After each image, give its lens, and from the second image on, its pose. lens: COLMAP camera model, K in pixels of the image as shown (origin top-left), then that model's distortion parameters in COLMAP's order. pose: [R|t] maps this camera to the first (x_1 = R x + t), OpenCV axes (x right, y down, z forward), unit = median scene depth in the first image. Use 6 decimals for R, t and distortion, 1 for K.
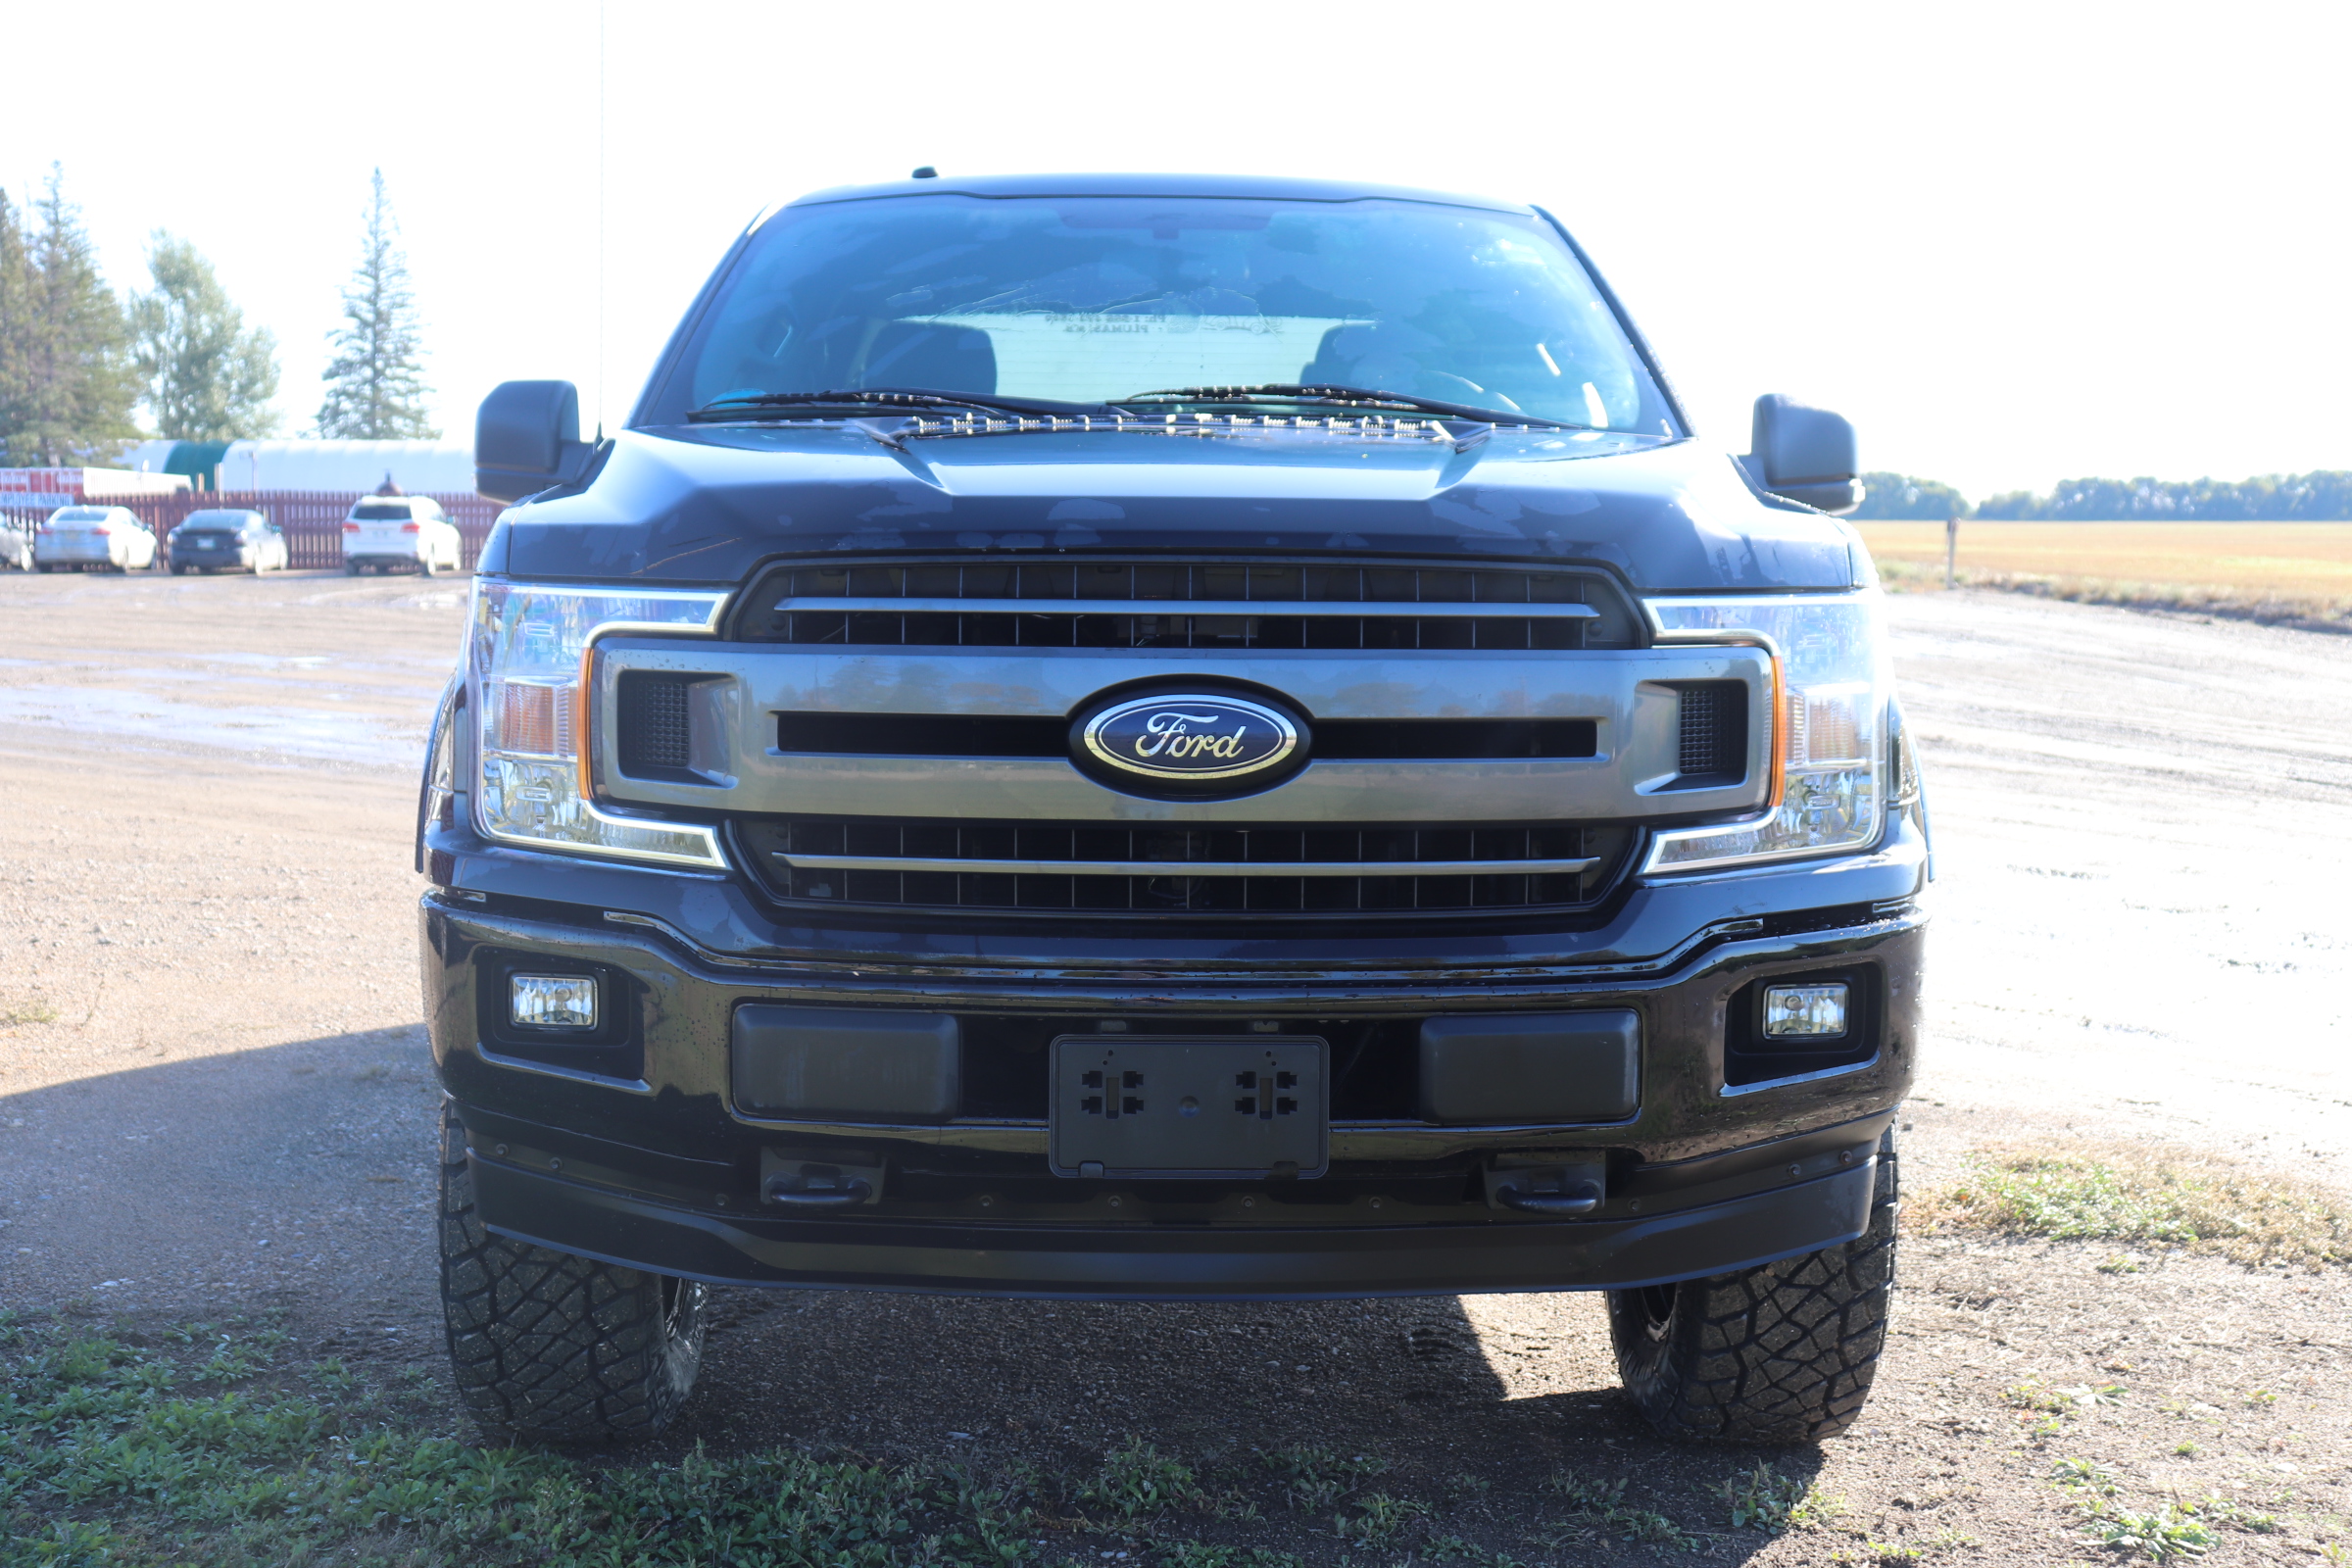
lens RADIAL K [[2969.9, 0, 1181.8], [0, 2969.9, 796.1], [0, 0, 1]] dist [0.033044, 0.000000]
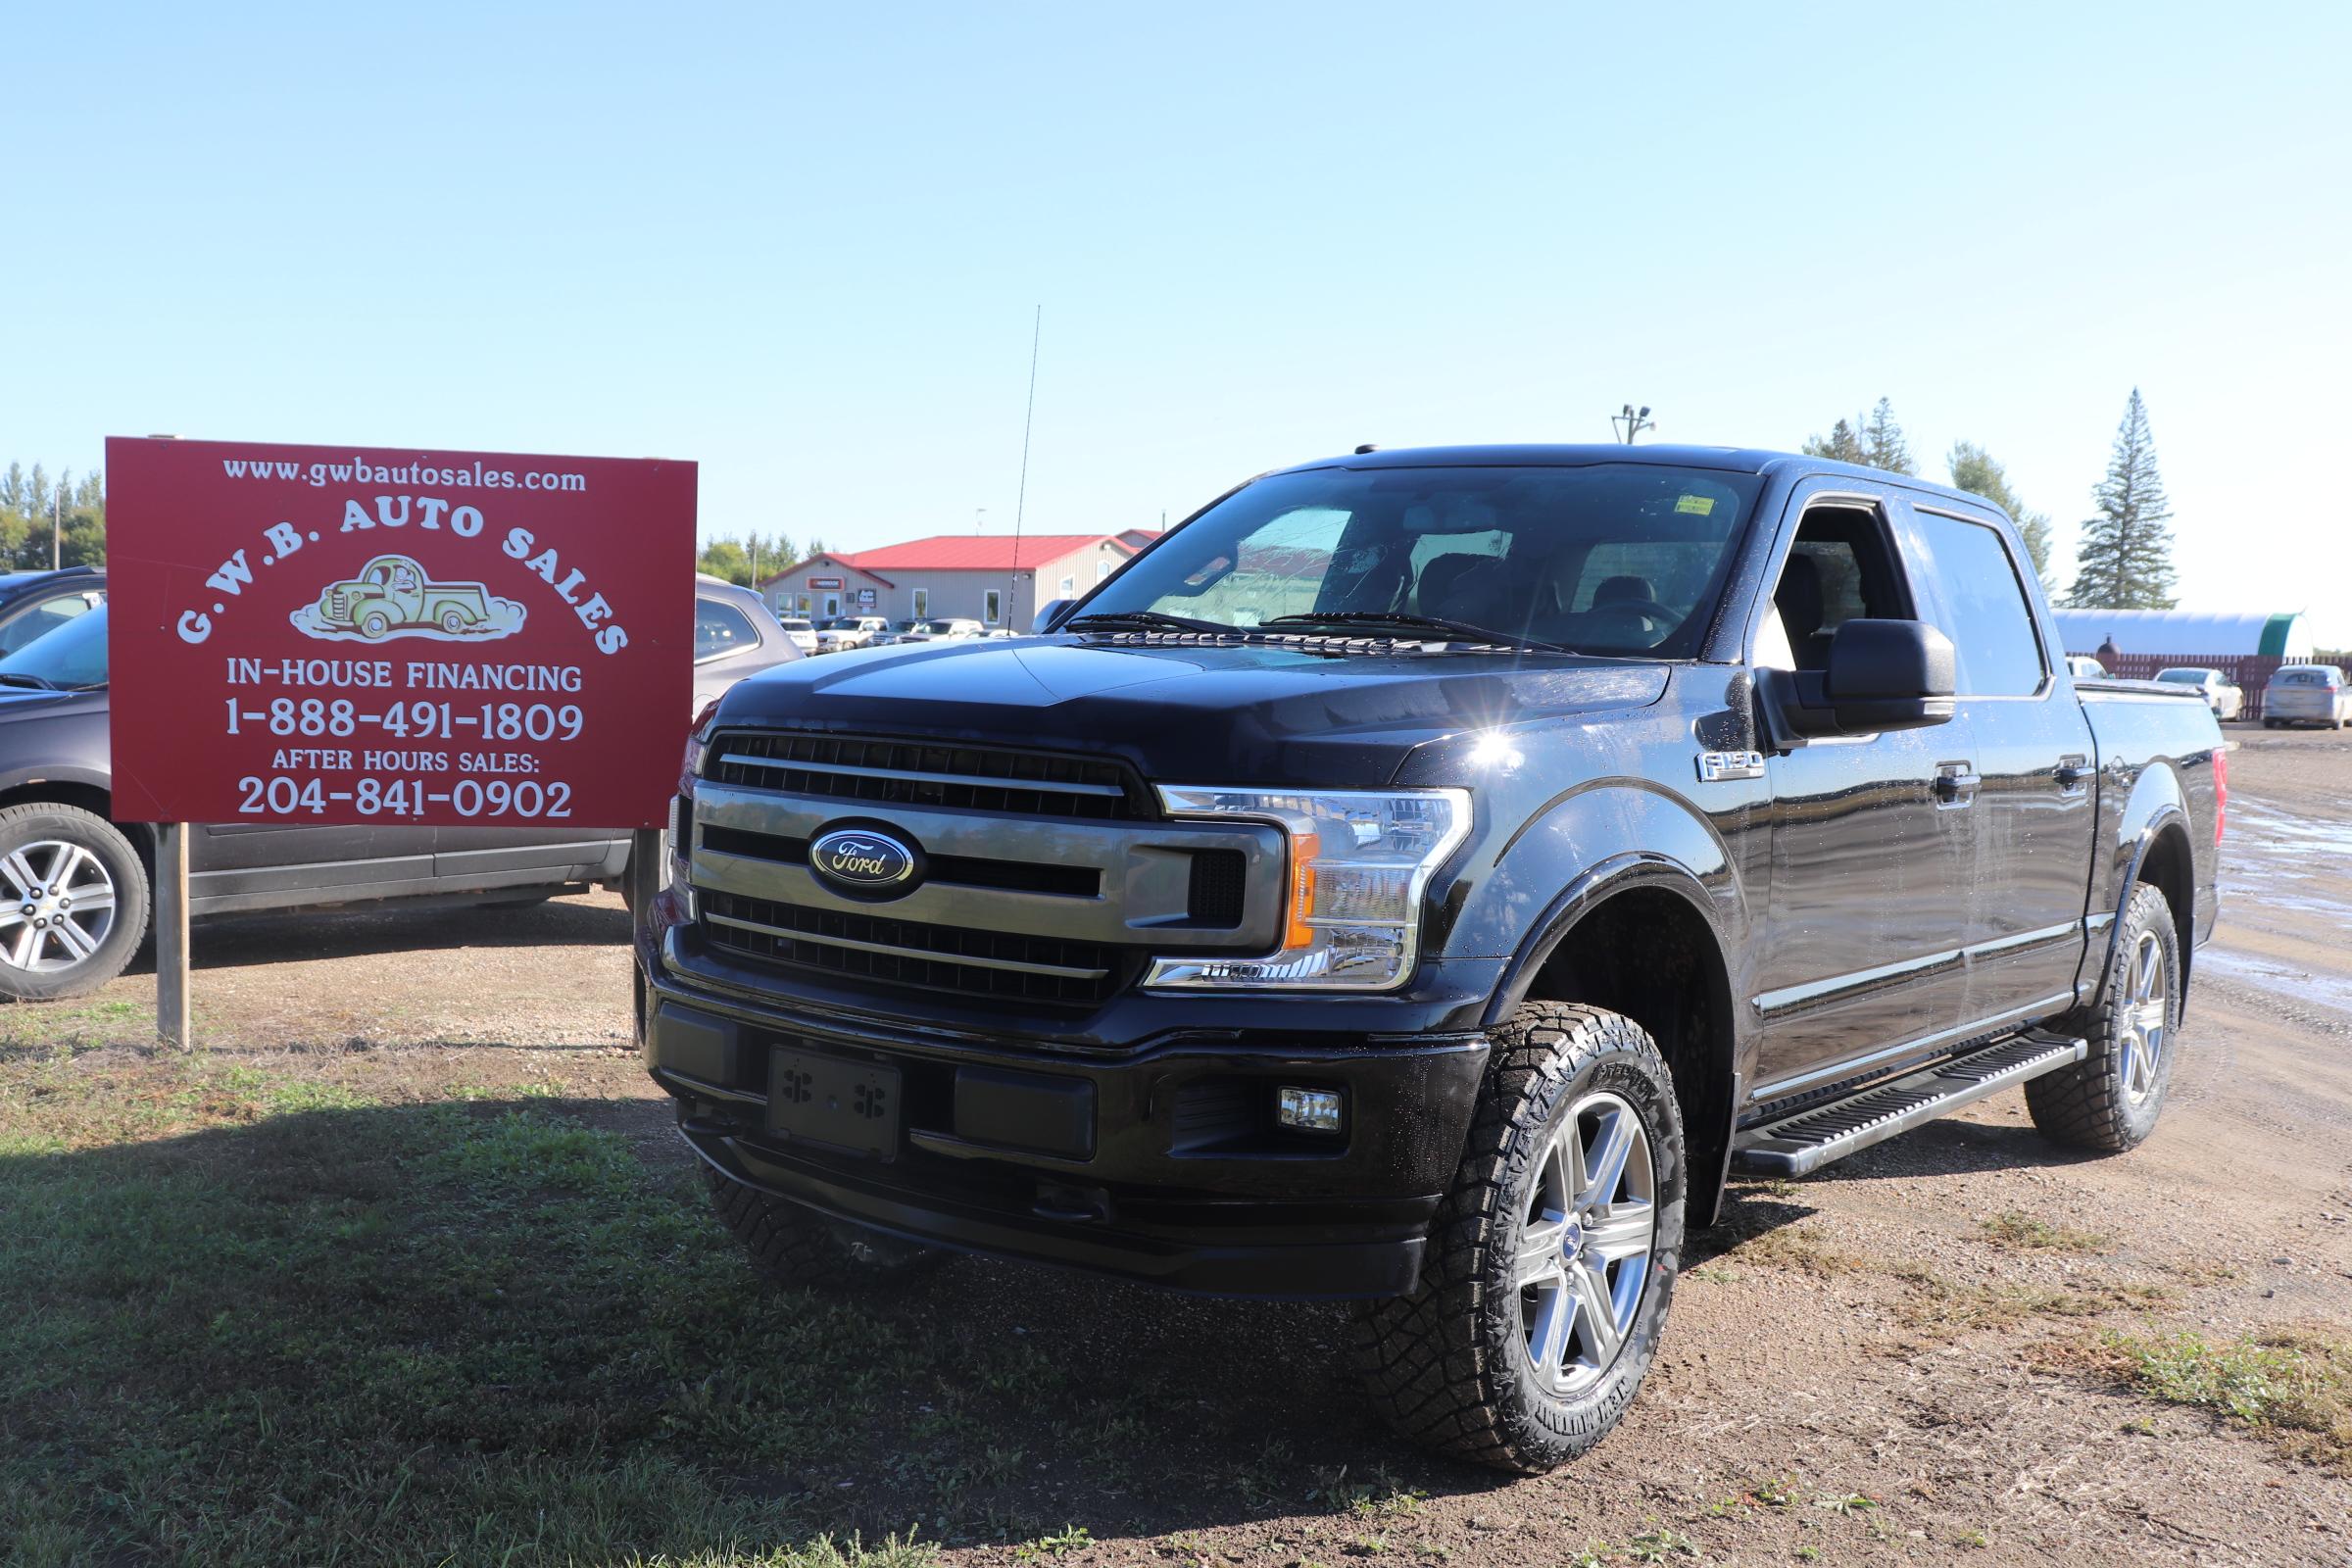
lens RADIAL K [[2348.0, 0, 1159.3], [0, 2348.0, 793.3], [0, 0, 1]] dist [-0.050334, 0.000000]
pose [[0.777527, 0.058583, -0.626115, 0.808922], [-0.082468, 0.996552, -0.009167, -0.051057], [0.623419, 0.058762, 0.779677, 0.157134]]
